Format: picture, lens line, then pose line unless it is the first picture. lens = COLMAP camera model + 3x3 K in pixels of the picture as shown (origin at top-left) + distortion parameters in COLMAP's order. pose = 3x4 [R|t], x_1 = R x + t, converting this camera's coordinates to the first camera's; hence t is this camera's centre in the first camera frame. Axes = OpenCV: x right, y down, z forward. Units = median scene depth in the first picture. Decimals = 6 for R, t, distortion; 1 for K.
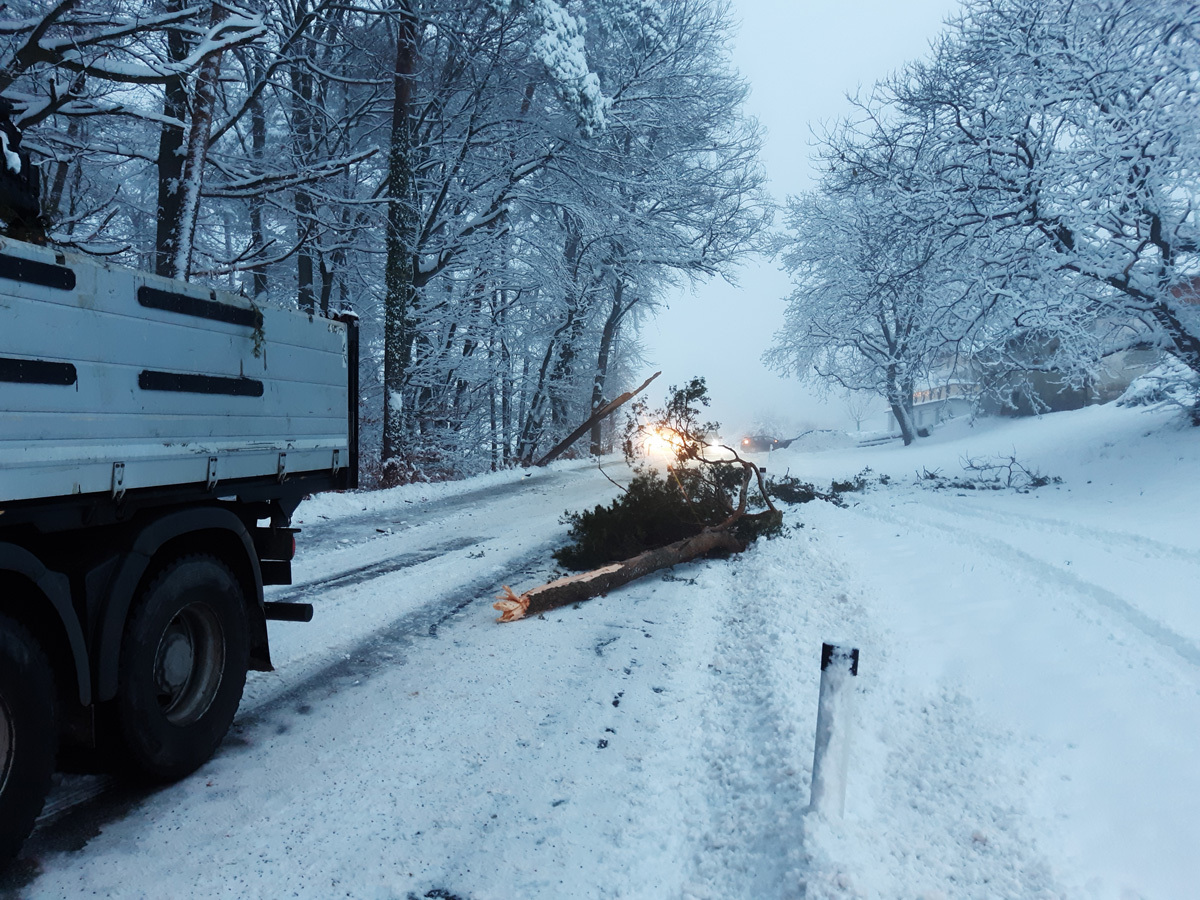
lens RADIAL K [[907.1, 0, 600.0], [0, 907.1, 450.0], [0, 0, 1]] dist [0.002188, -0.001238]
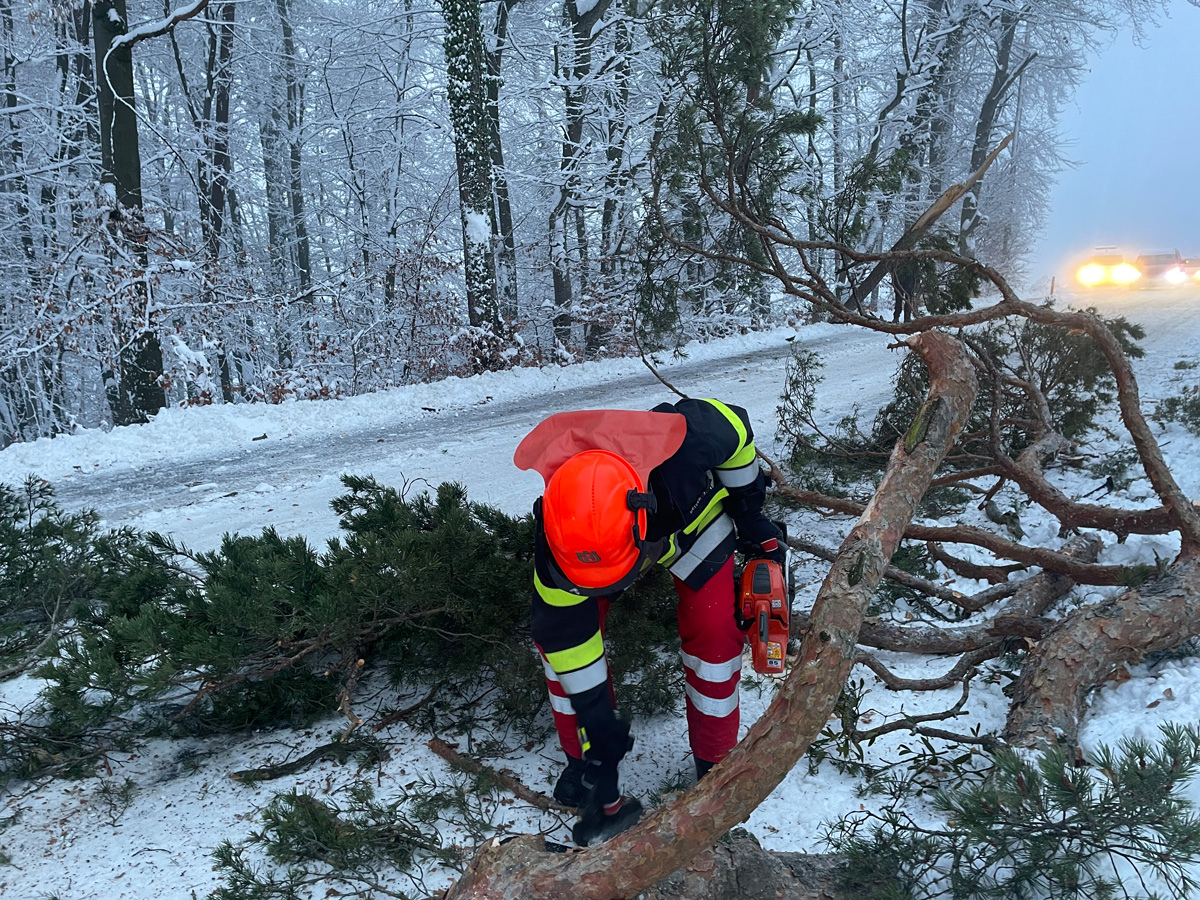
lens RADIAL K [[892.8, 0, 600.0], [0, 892.8, 450.0], [0, 0, 1]] dist [0.025268, -0.061727]
pose [[0.895021, 0.004704, -0.445999, 0.101555], [0.064635, 0.988021, 0.140130, 0.011624], [0.441316, -0.154246, 0.883996, 0.503884]]
